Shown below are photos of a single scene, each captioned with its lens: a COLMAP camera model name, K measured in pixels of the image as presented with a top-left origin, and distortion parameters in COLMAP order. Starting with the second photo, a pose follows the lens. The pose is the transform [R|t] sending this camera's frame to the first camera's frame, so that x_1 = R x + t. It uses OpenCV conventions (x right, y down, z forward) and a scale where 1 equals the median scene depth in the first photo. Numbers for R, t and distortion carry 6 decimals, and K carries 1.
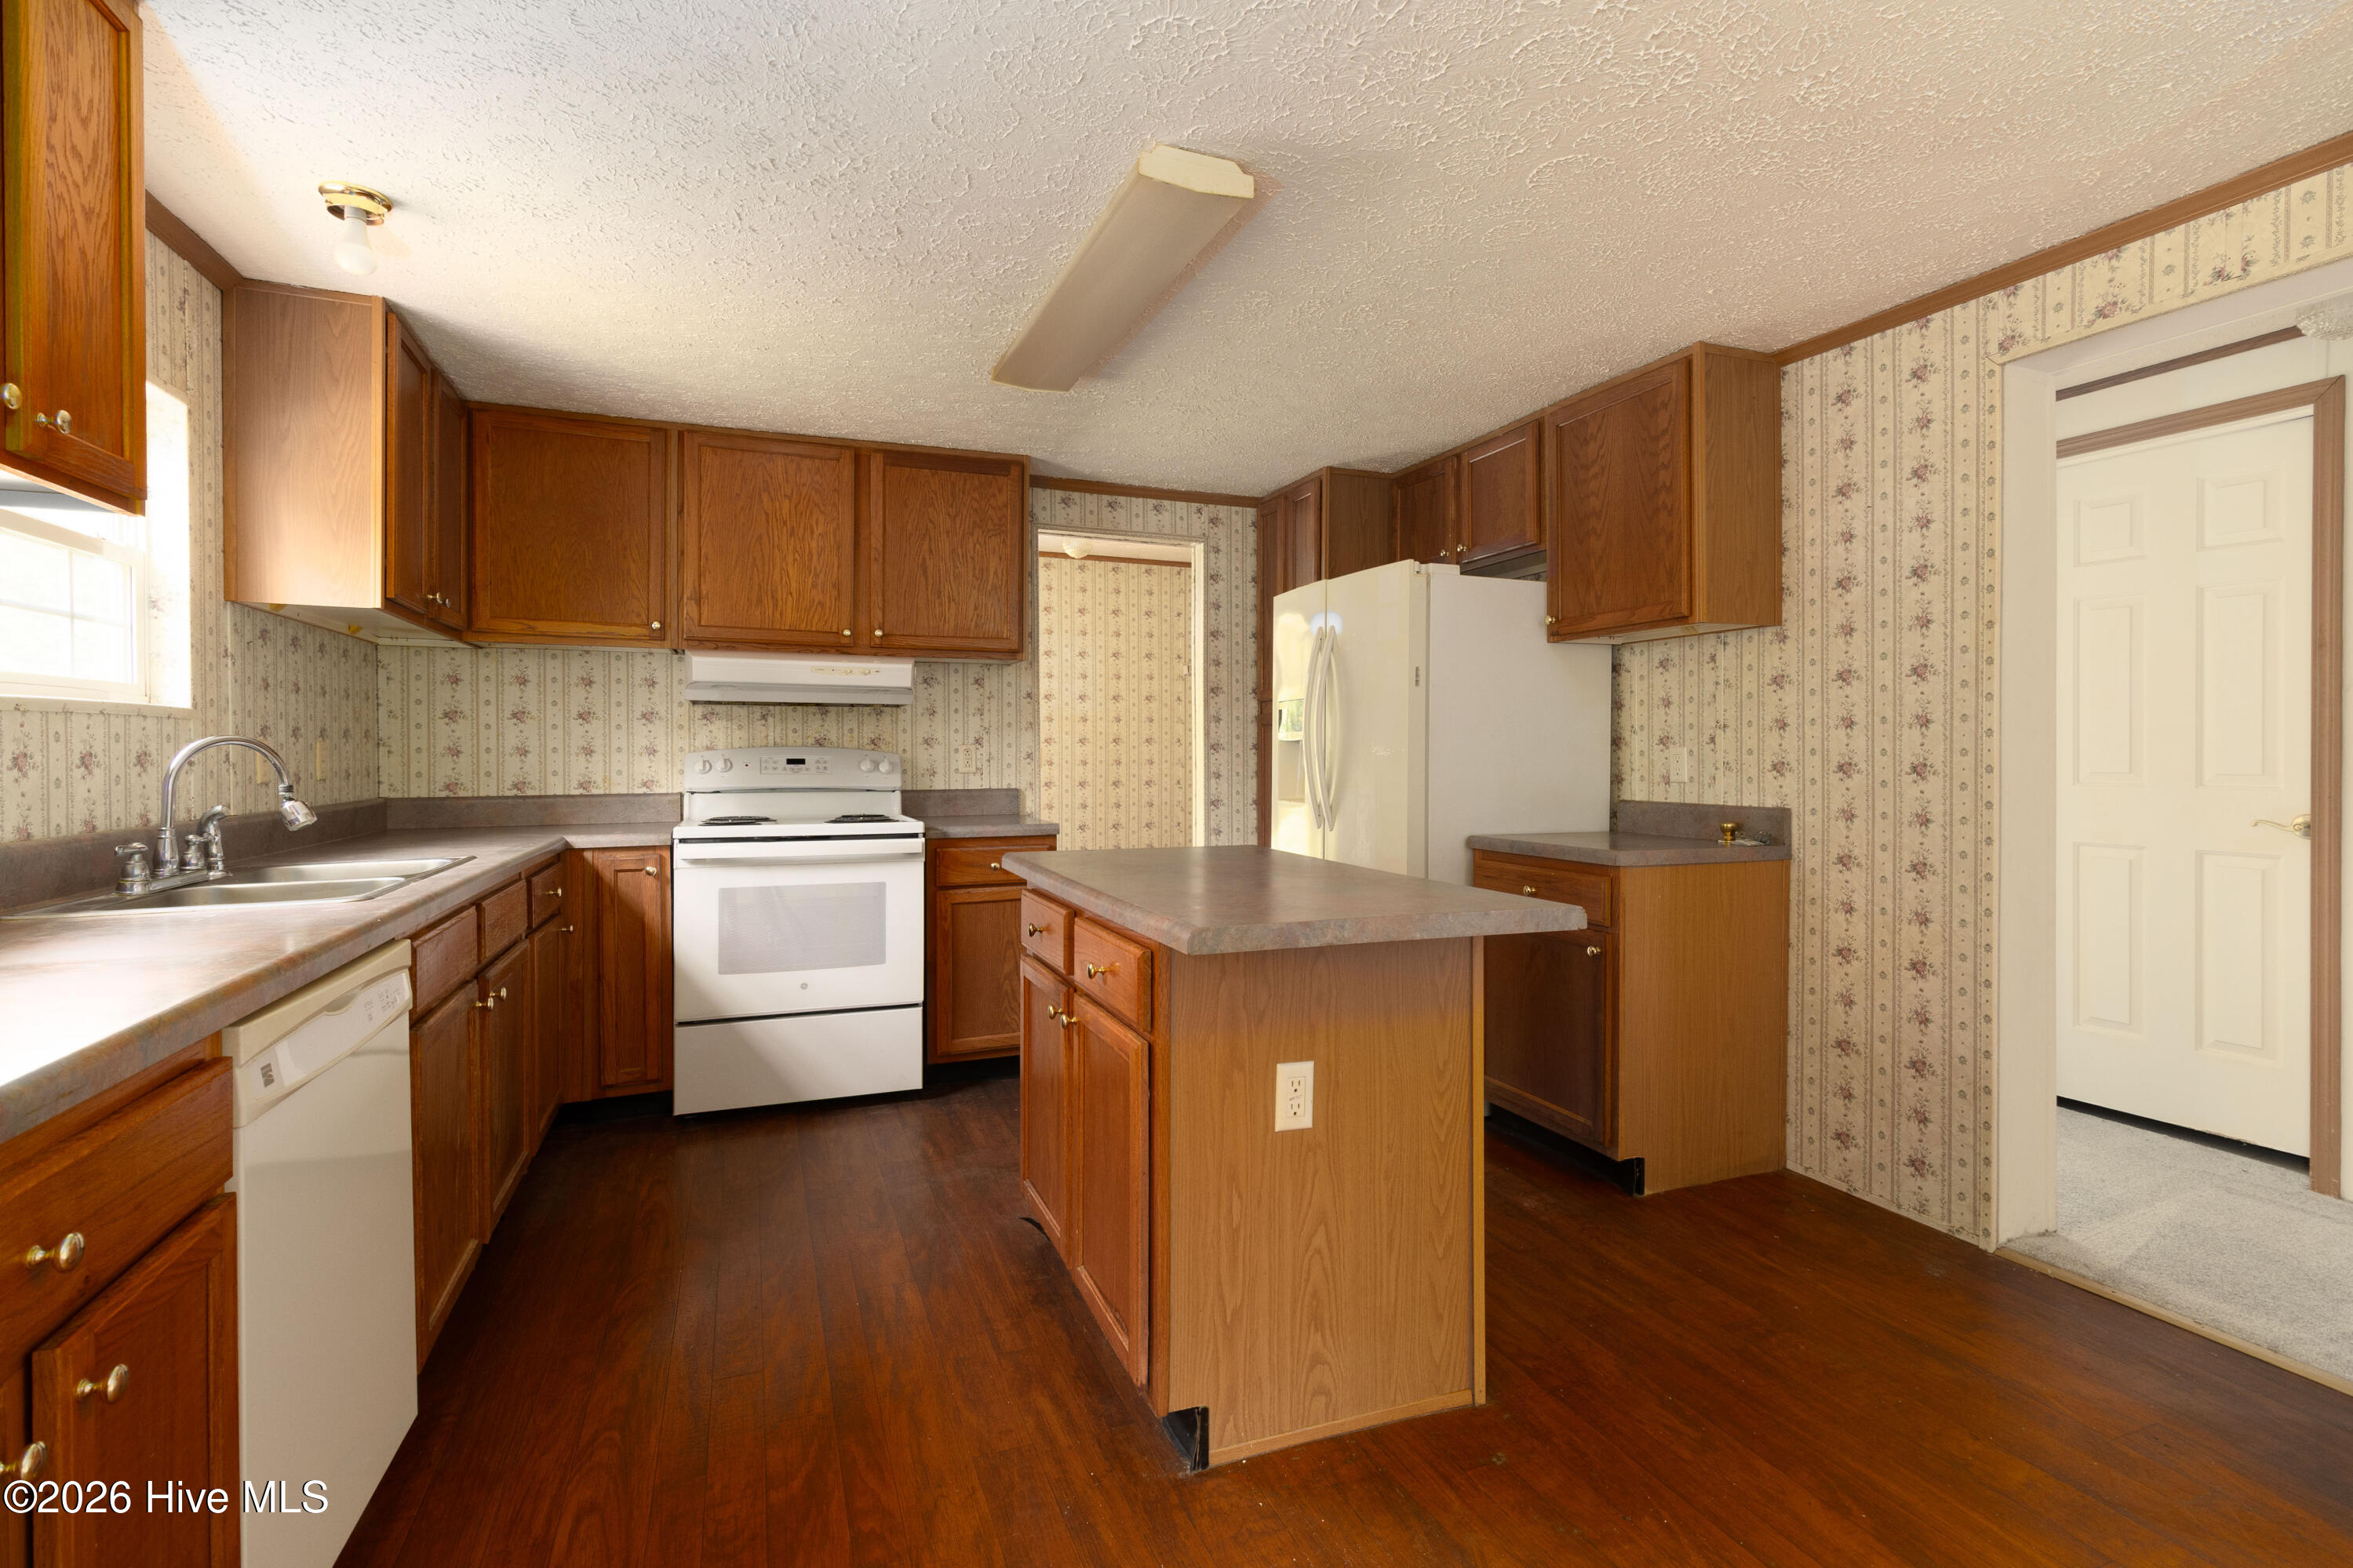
lens RADIAL K [[1093.6, 0, 1169.2], [0, 1093.6, 764.4], [0, 0, 1]] dist [0.008521, 0.000334]
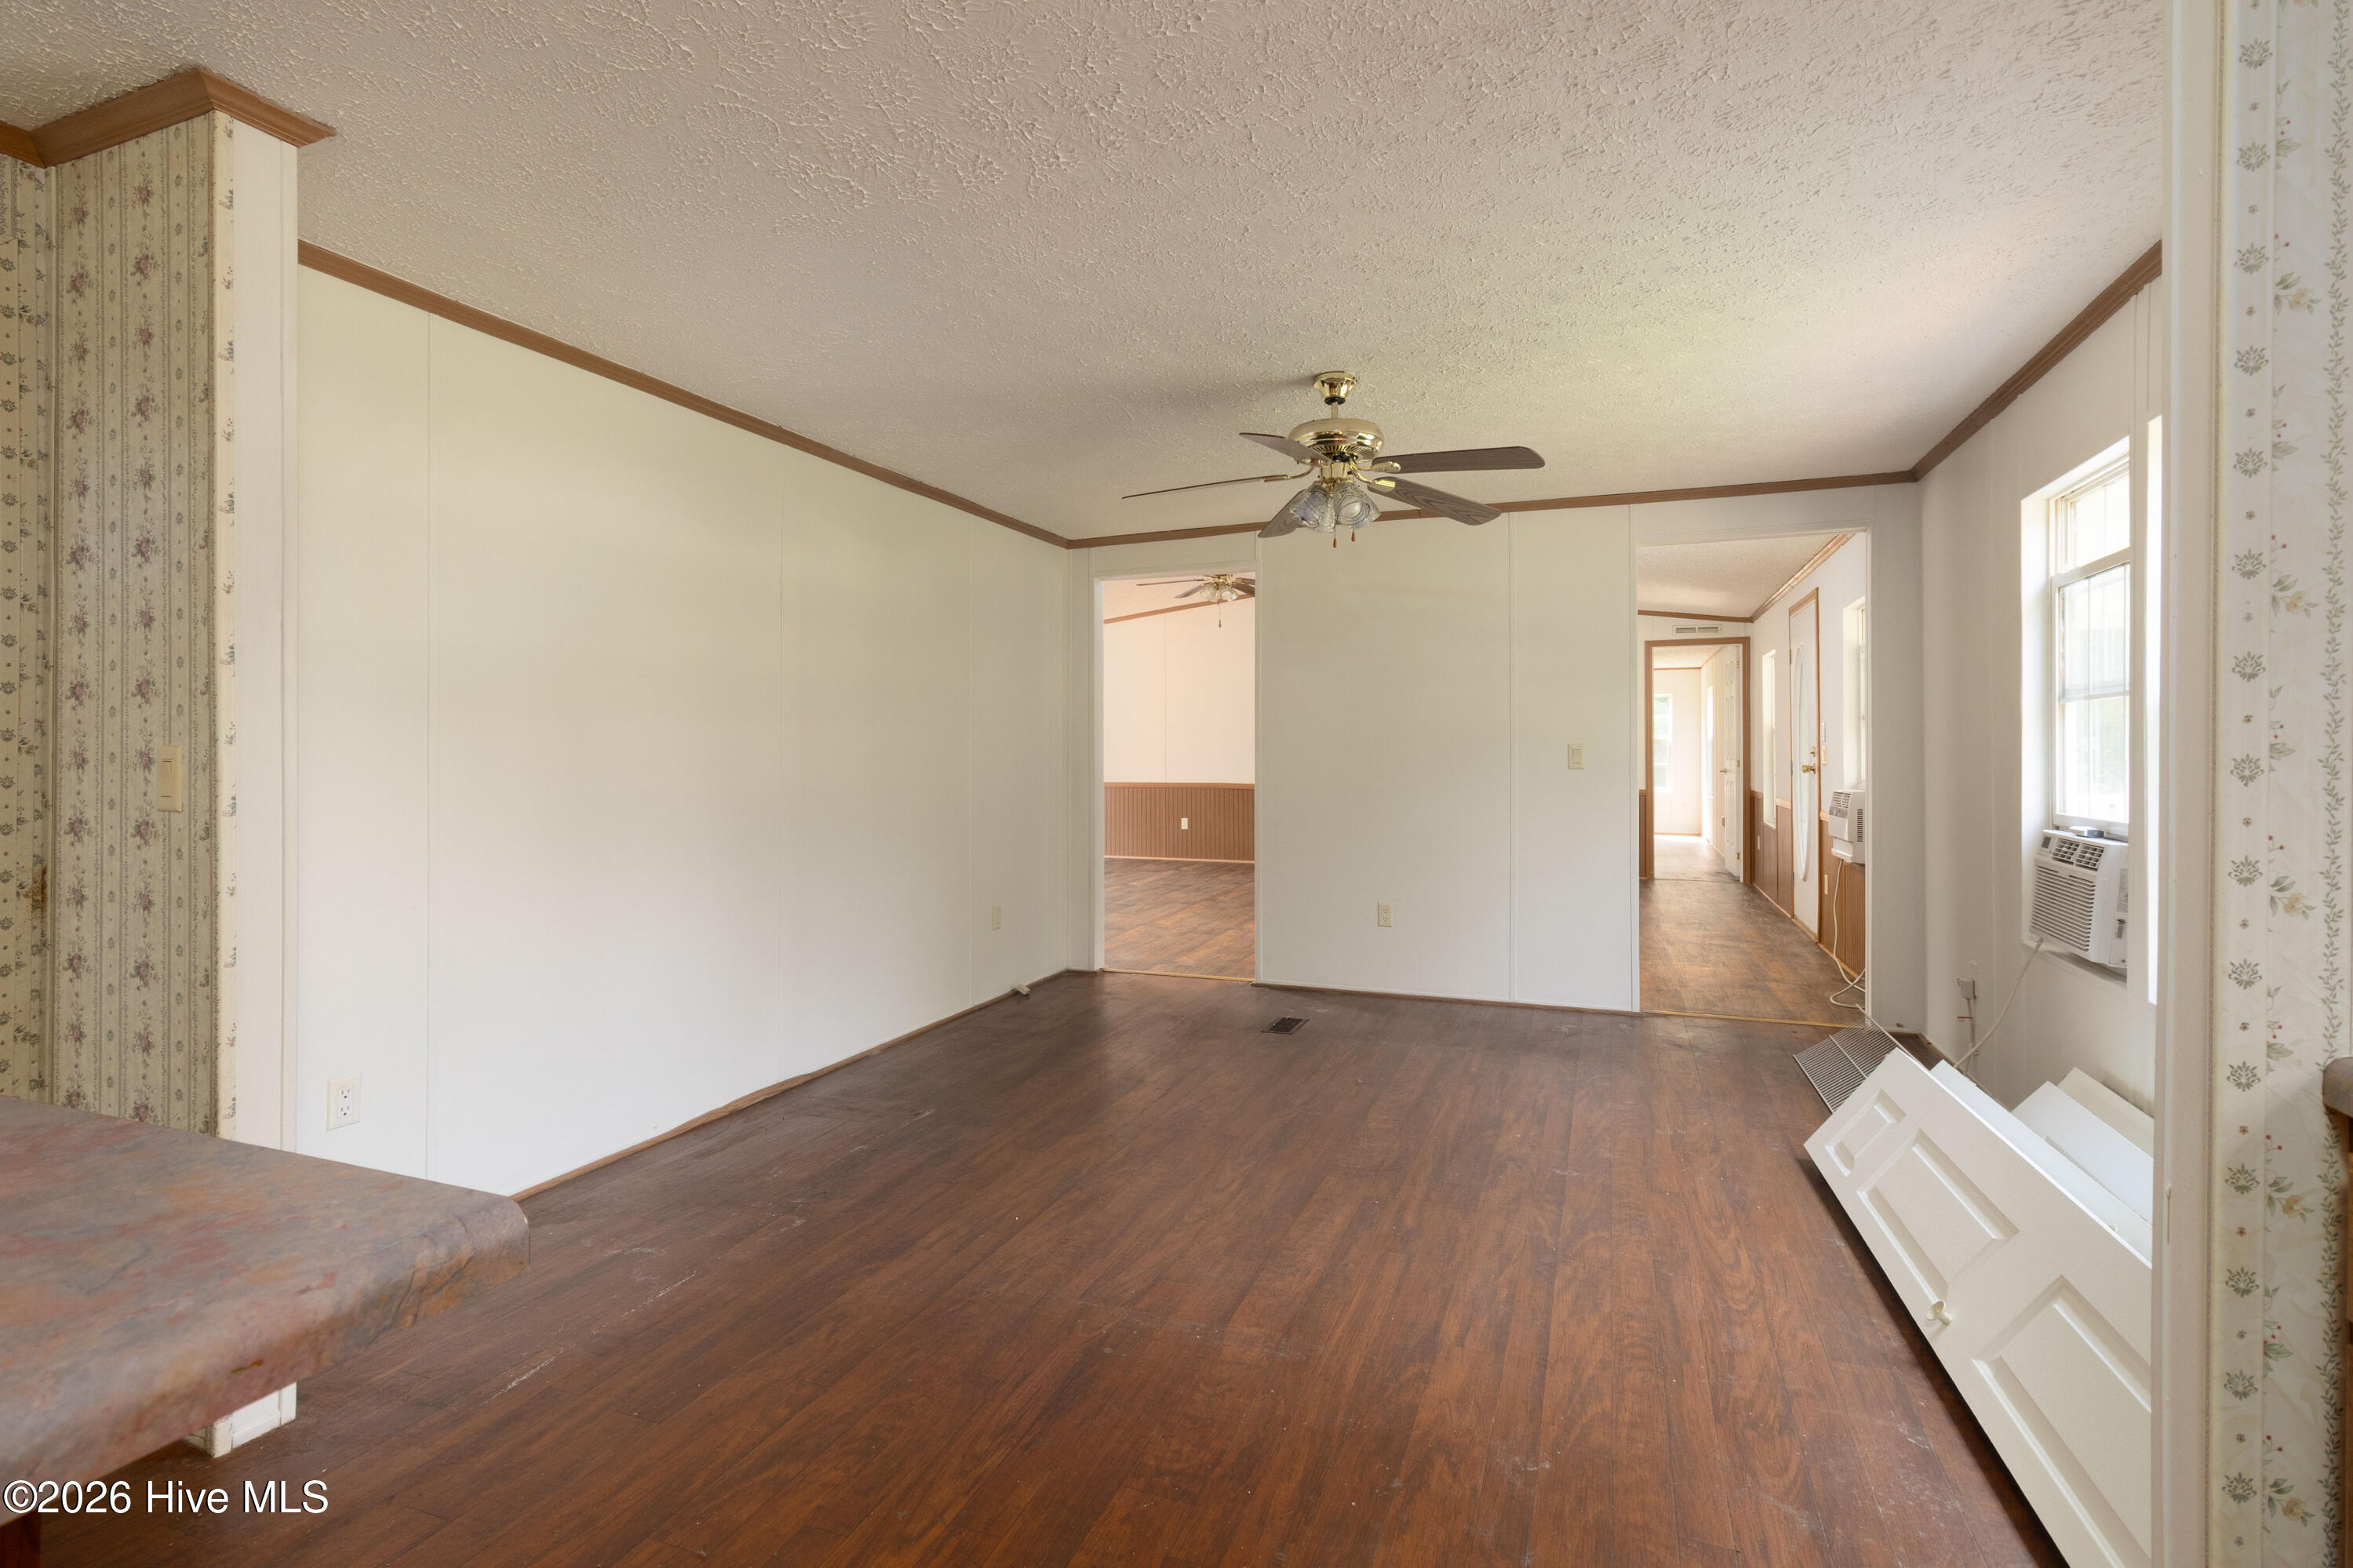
lens RADIAL K [[1093.6, 0, 1173.1], [0, 1093.6, 770.7], [0, 0, 1]] dist [0.008521, 0.000334]
pose [[-0.751102, -0.000743, 0.660186, -0.827580], [0.009290, 0.999888, 0.011695, -0.007077], [-0.660121, 0.014917, -0.751011, 2.291280]]
